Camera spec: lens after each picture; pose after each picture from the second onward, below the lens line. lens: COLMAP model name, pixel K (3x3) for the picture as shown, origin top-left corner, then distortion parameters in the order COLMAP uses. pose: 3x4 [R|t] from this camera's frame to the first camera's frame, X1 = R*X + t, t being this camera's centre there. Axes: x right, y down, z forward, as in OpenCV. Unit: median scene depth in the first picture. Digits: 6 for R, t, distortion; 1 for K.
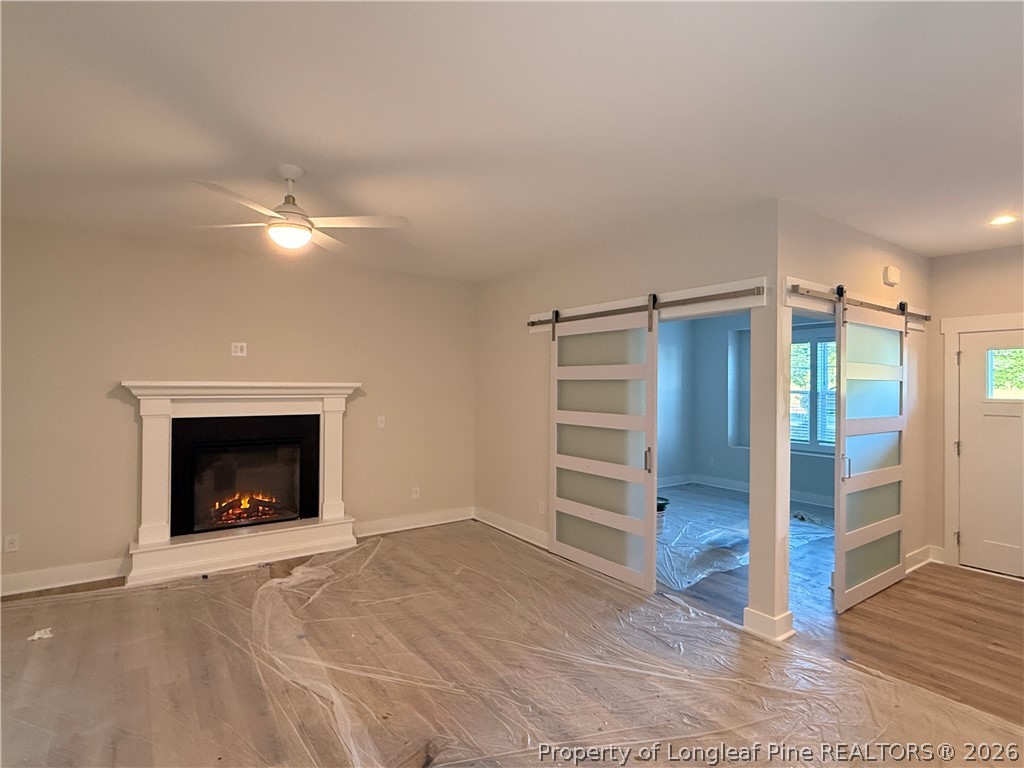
lens RADIAL K [[522.2, 0, 512.0], [0, 522.2, 384.0], [0, 0, 1]] dist [0.000980, 0.000302]
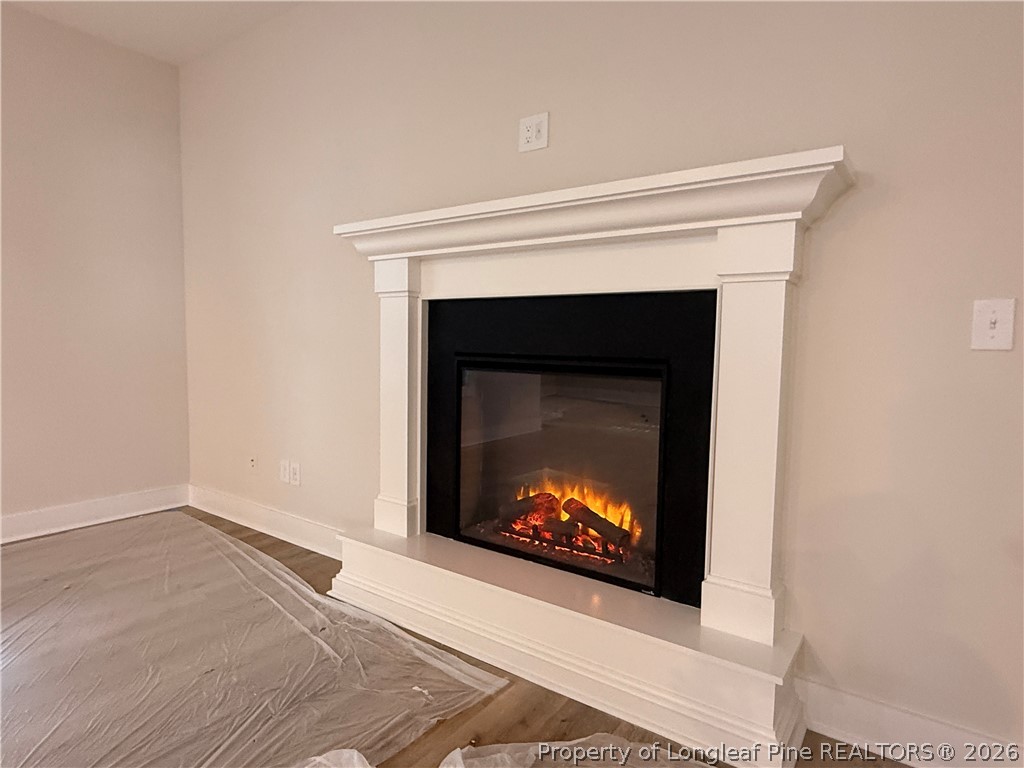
lens RADIAL K [[579.9, 0, 512.0], [0, 579.9, 384.0], [0, 0, 1]] dist [-0.003008, -0.000469]
pose [[0.336893, 0.064317, -0.939344, -0.084681], [-0.015928, 0.997911, 0.062615, 0.096834], [0.941408, -0.006133, 0.337213, 0.786968]]
